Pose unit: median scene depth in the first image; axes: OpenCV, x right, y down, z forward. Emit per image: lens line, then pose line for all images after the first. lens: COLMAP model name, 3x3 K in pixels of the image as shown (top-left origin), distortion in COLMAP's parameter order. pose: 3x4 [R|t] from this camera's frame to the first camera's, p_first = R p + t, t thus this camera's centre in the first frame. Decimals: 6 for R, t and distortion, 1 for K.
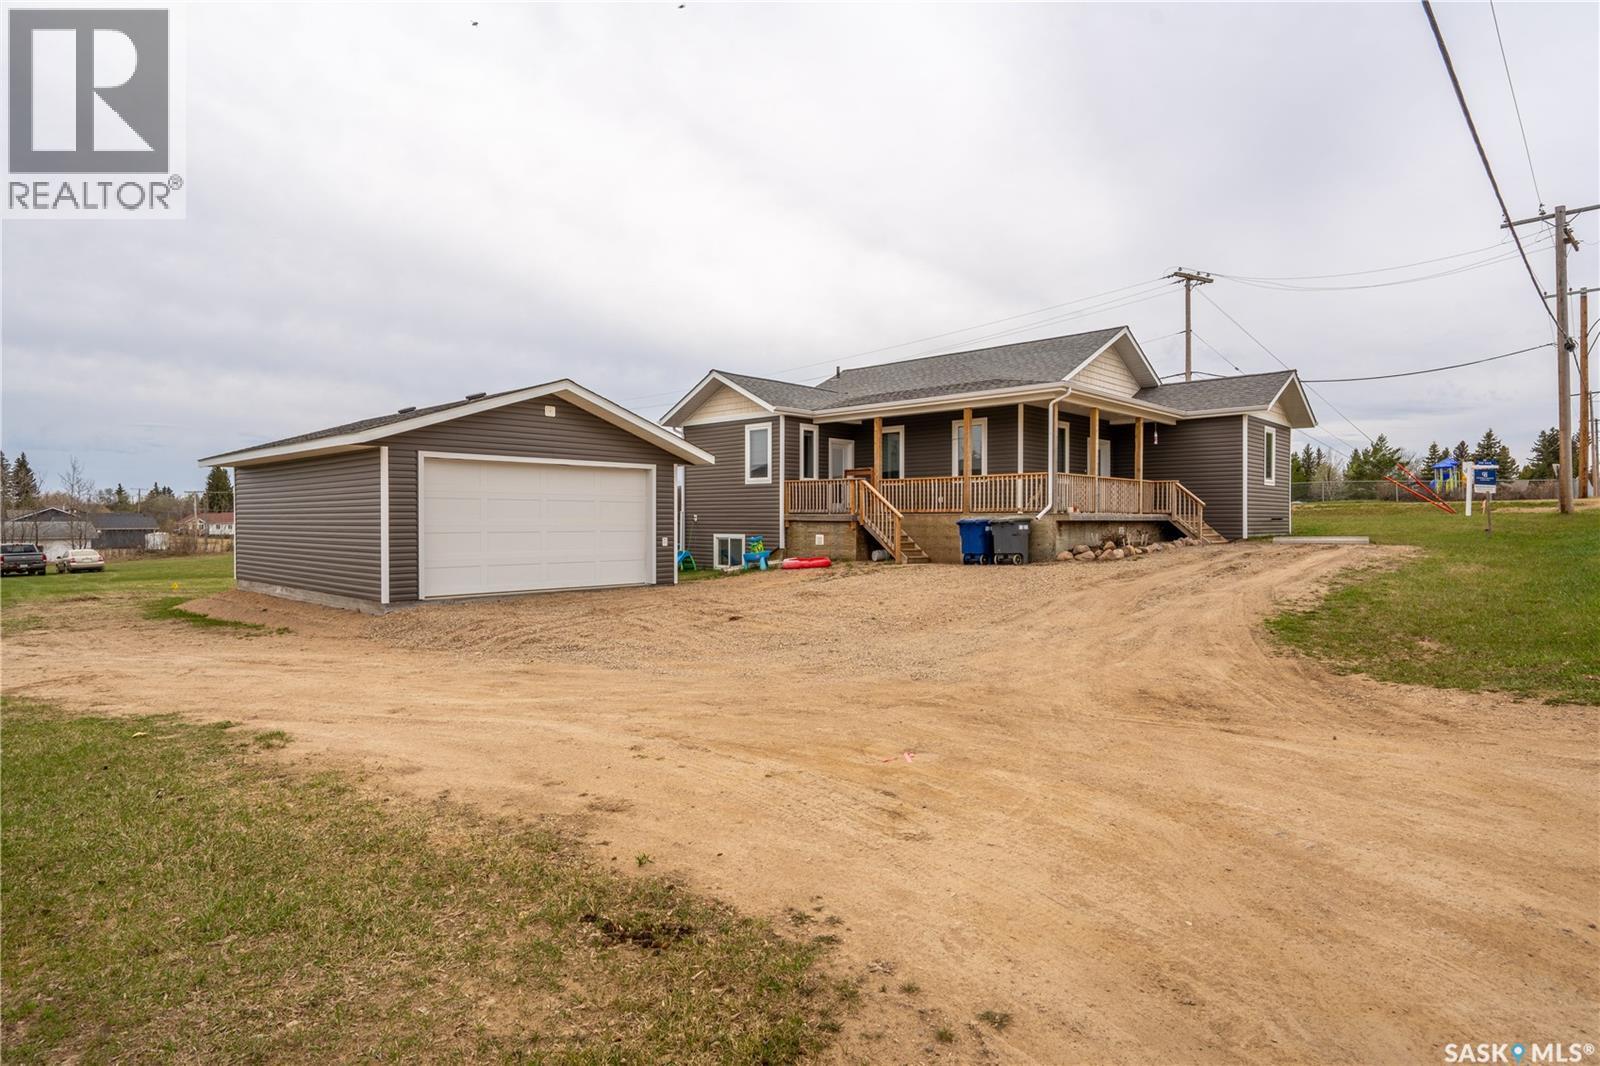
lens RADIAL K [[874.5, 0, 800.0], [0, 874.5, 533.0], [0, 0, 1]] dist [-0.003198, -0.000268]
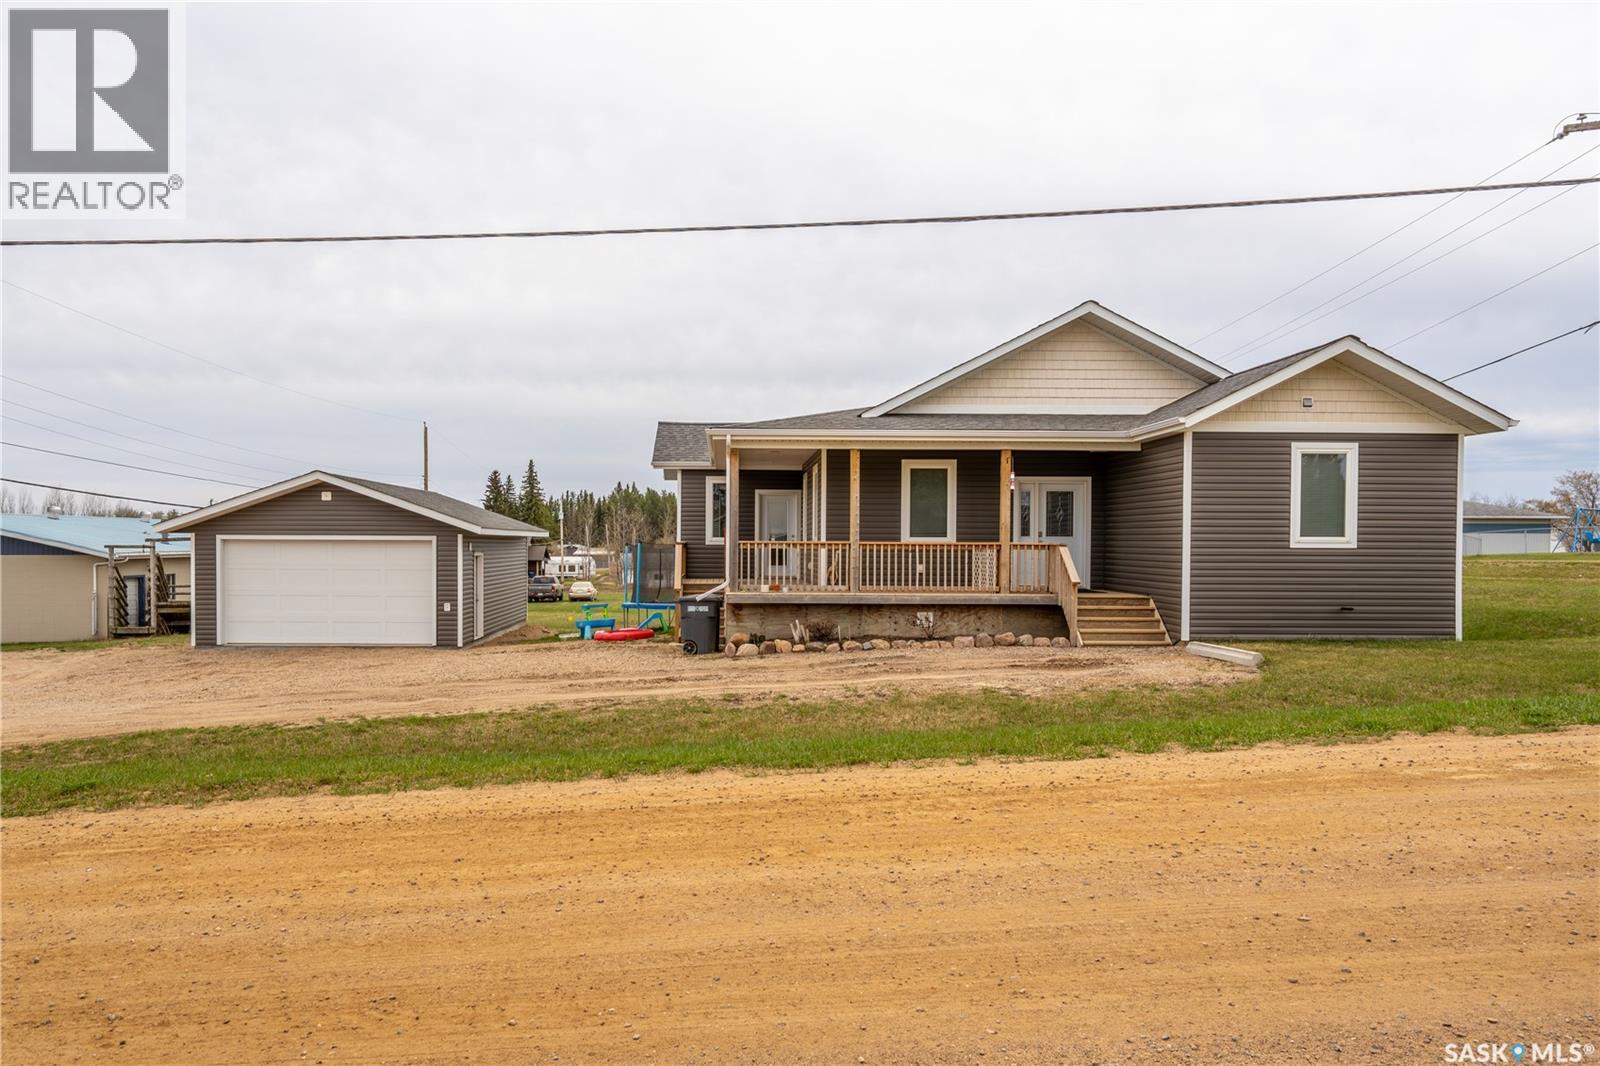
lens RADIAL K [[1069.1, 0, 767.1], [0, 1069.1, 562.8], [0, 0, 1]] dist [0.005561, 0.005596]
pose [[0.687805, 0.016876, -0.725700, 1.063900], [-0.015053, 0.999846, 0.008983, -0.061718], [0.725740, 0.004745, 0.687953, 0.377534]]
